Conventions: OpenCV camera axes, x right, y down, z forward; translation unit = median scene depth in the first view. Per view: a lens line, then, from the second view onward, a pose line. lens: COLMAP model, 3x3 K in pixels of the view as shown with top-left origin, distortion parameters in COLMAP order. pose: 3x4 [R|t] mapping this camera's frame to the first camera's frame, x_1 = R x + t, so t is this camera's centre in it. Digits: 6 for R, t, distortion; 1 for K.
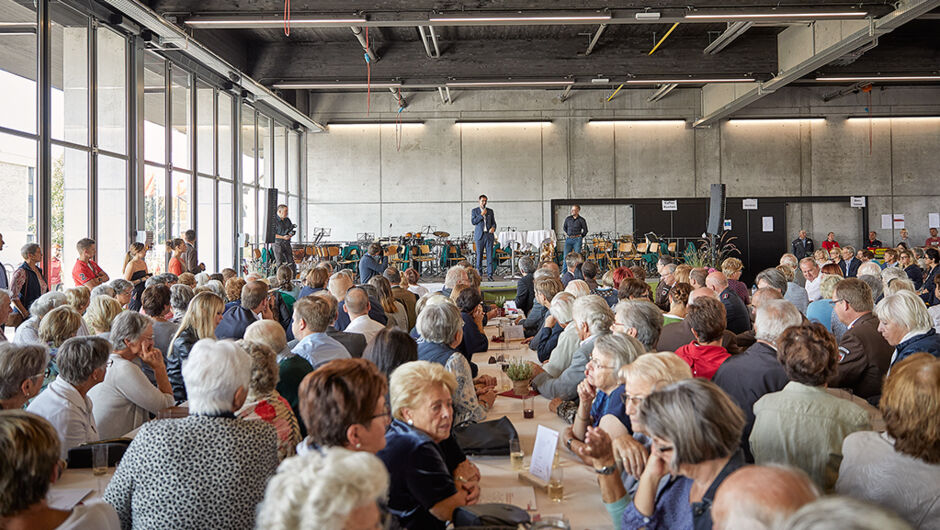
lens RADIAL K [[2197.9, 0, 470.0], [0, 2197.9, 265.0], [0, 0, 1]] dist [-0.033121, -0.063363]
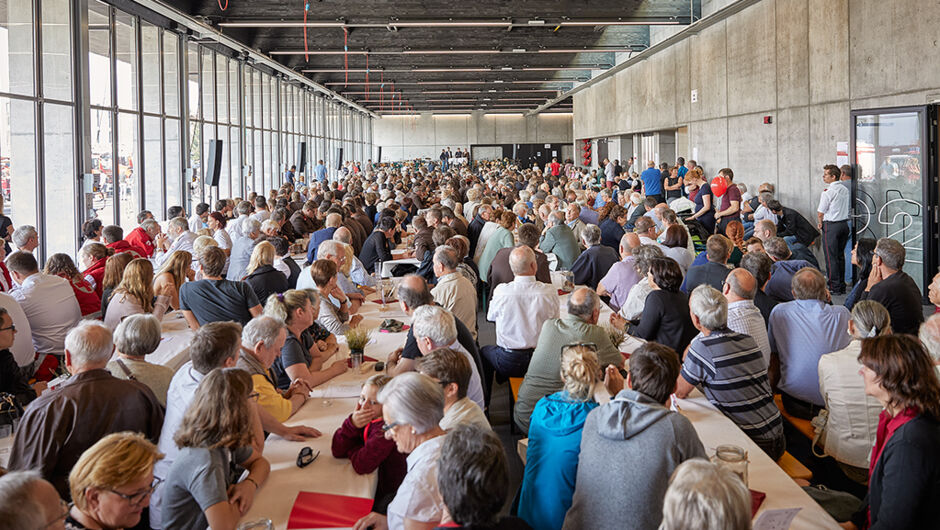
lens RADIAL K [[2197.9, 0, 470.0], [0, 2197.9, 265.0], [0, 0, 1]] dist [-0.033121, -0.063363]
pose [[0.999630, -0.006086, 0.026514, -0.031732], [0.005300, 0.999548, 0.029600, 0.034331], [-0.026683, -0.029449, 0.999210, -1.549484]]
